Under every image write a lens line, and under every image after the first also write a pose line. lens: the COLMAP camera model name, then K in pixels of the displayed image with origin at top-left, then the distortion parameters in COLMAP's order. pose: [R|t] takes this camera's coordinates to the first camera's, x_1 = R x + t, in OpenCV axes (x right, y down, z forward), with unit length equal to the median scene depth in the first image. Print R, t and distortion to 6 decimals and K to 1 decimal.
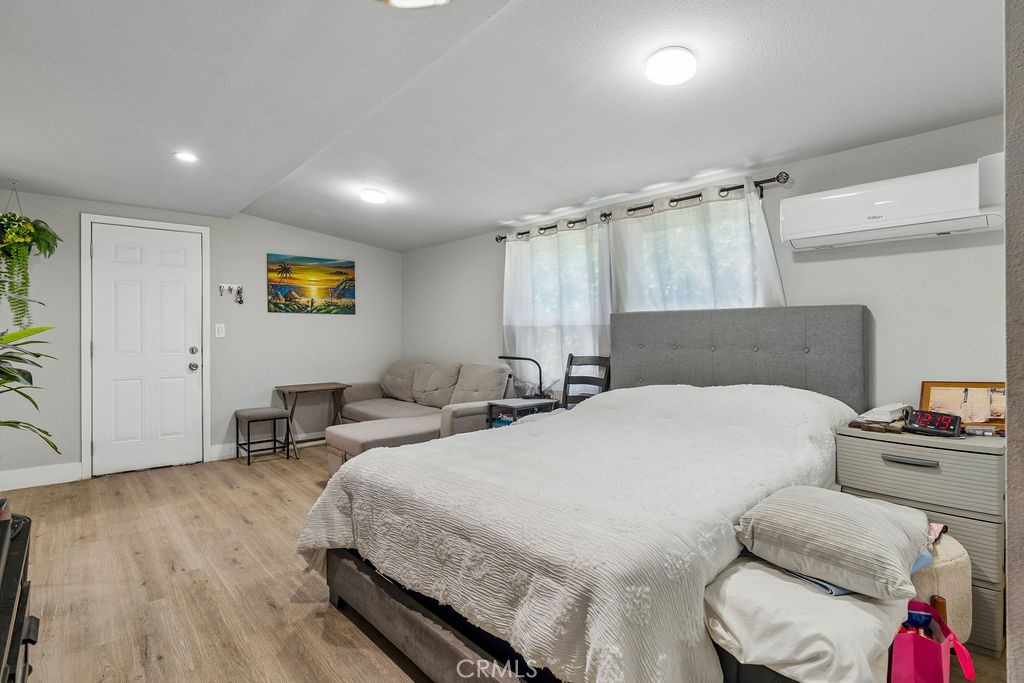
lens RADIAL K [[516.6, 0, 507.7], [0, 516.6, 332.0], [0, 0, 1]] dist [-0.001241, 0.000314]
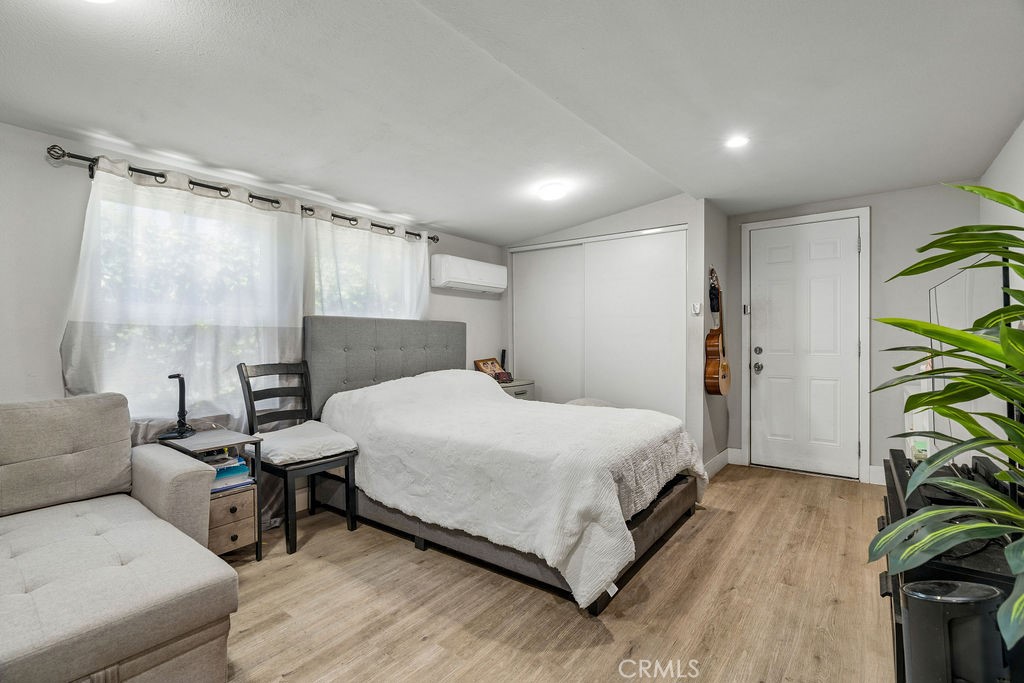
lens RADIAL K [[471.7, 0, 512.0], [0, 471.7, 341.5], [0, 0, 1]] dist [-0.006844, 0.000241]
pose [[-0.214676, -0.004239, 0.976676, -0.567619], [0.001032, 0.999989, 0.004567, 0.005635], [-0.976685, 0.001989, -0.214669, 0.657210]]
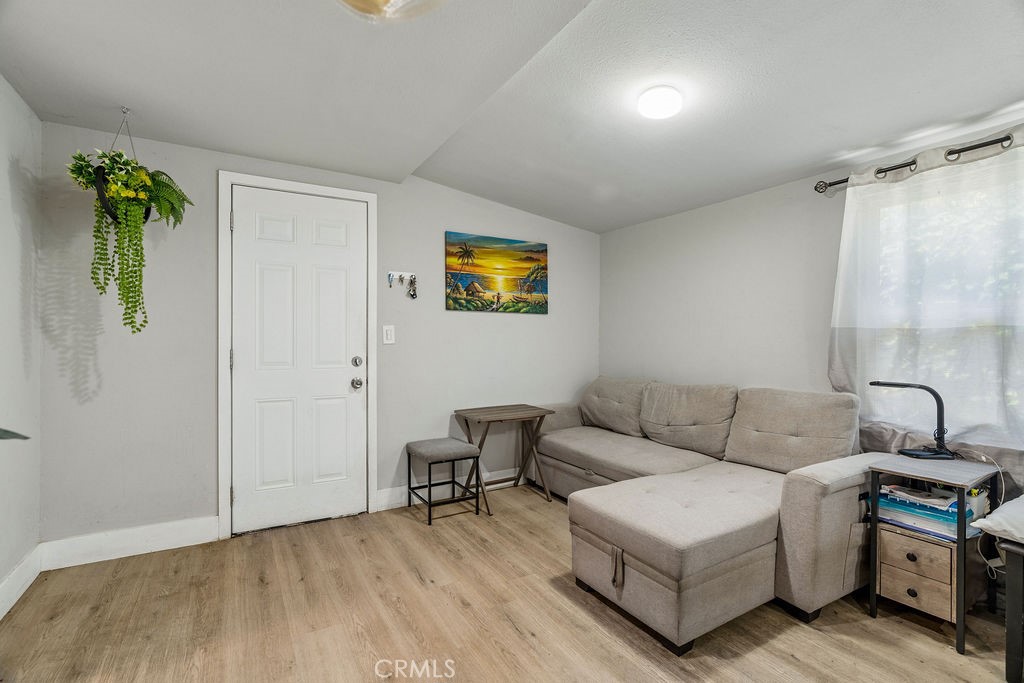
lens RADIAL K [[465.6, 0, 508.7], [0, 465.6, 339.8], [0, 0, 1]] dist [-0.005210, 0.000493]
pose [[0.985294, 0.005443, -0.170784, -0.286841], [-0.004954, 0.999982, 0.003288, 0.001686], [0.170799, -0.002394, 0.985303, 0.390587]]
